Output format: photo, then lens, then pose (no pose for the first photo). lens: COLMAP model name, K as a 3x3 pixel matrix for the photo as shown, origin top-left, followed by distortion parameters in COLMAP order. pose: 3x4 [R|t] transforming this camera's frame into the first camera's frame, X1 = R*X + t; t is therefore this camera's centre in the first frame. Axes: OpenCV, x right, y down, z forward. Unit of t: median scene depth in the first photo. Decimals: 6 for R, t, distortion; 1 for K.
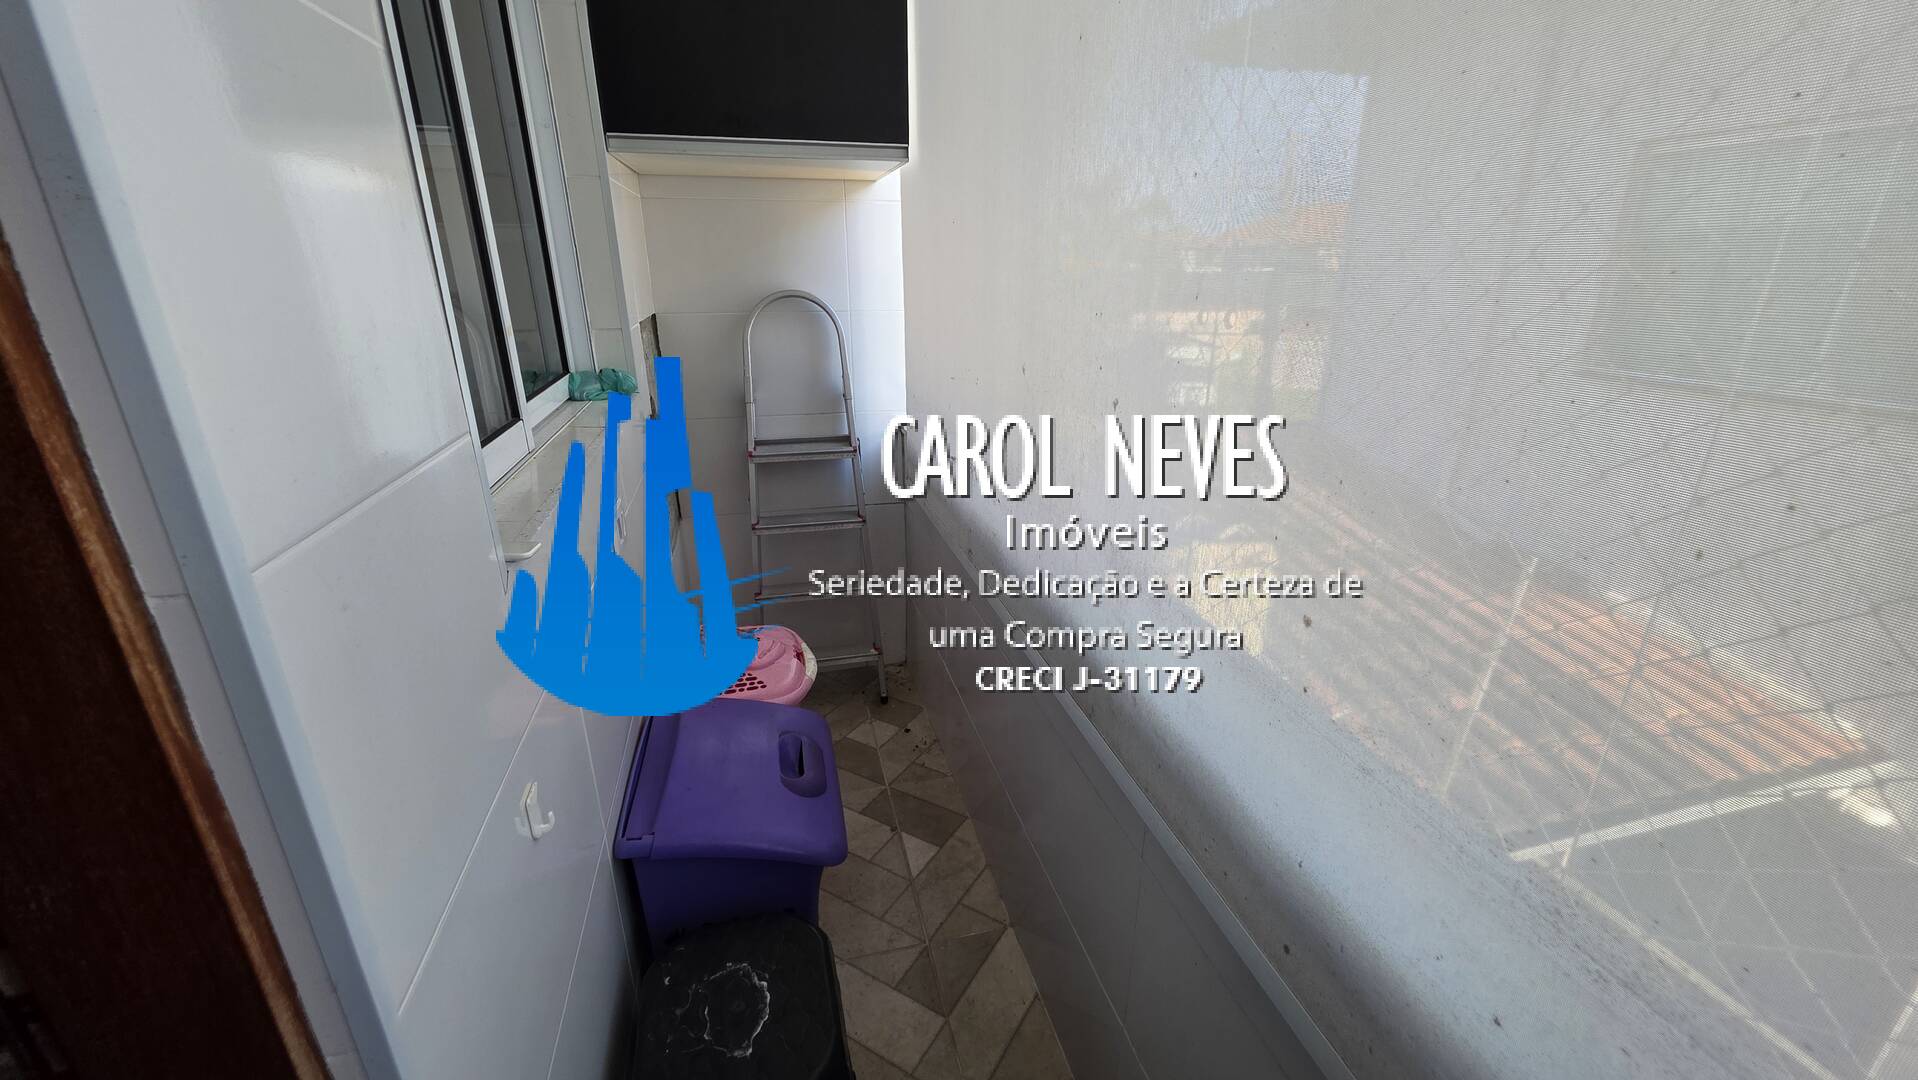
lens RADIAL K [[763.2, 0, 956.3], [0, 763.2, 536.5], [0, 0, 1]] dist [0.001380, -0.000503]
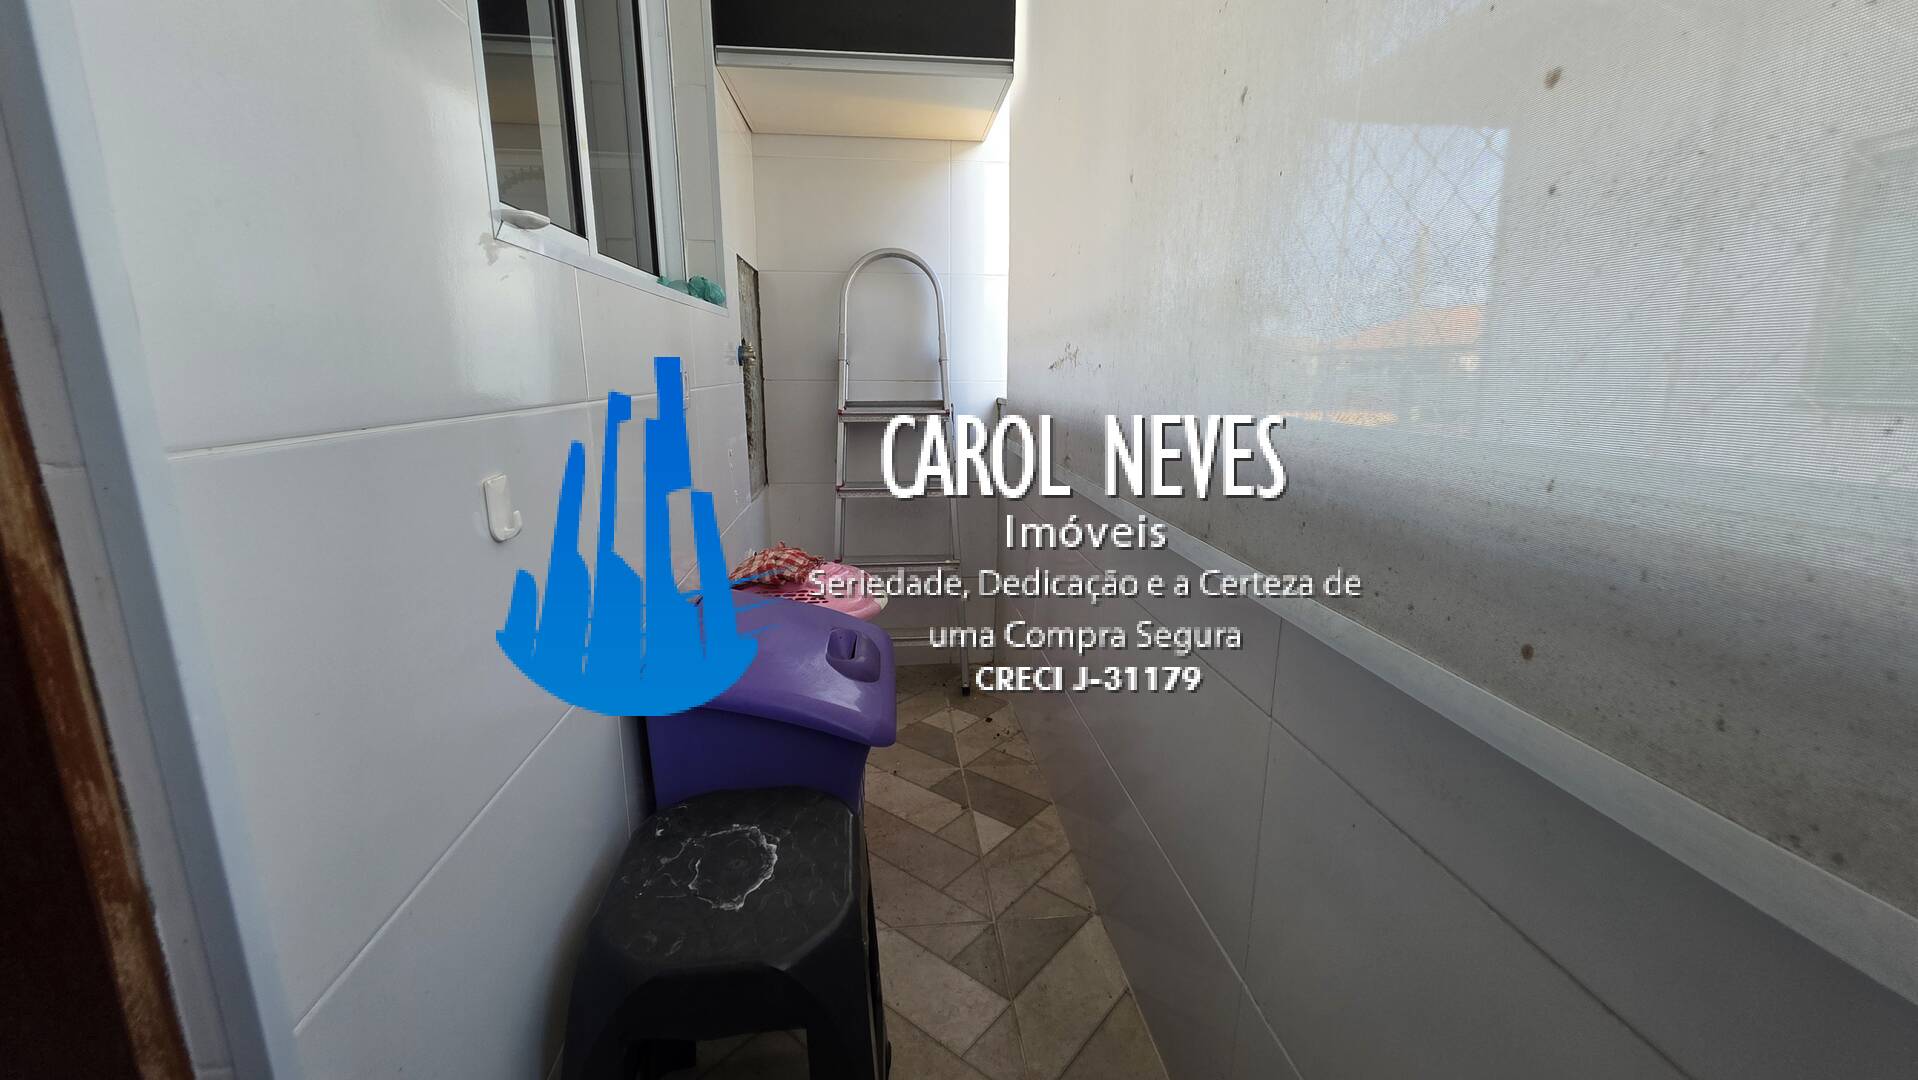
lens RADIAL K [[763.2, 0, 956.3], [0, 763.2, 536.5], [0, 0, 1]] dist [0.001380, -0.000503]
pose [[0.989519, 0.034445, -0.140237, 0.023205], [-0.052564, 0.990429, -0.127623, 0.227504], [0.134499, 0.133657, 0.981858, 0.129648]]
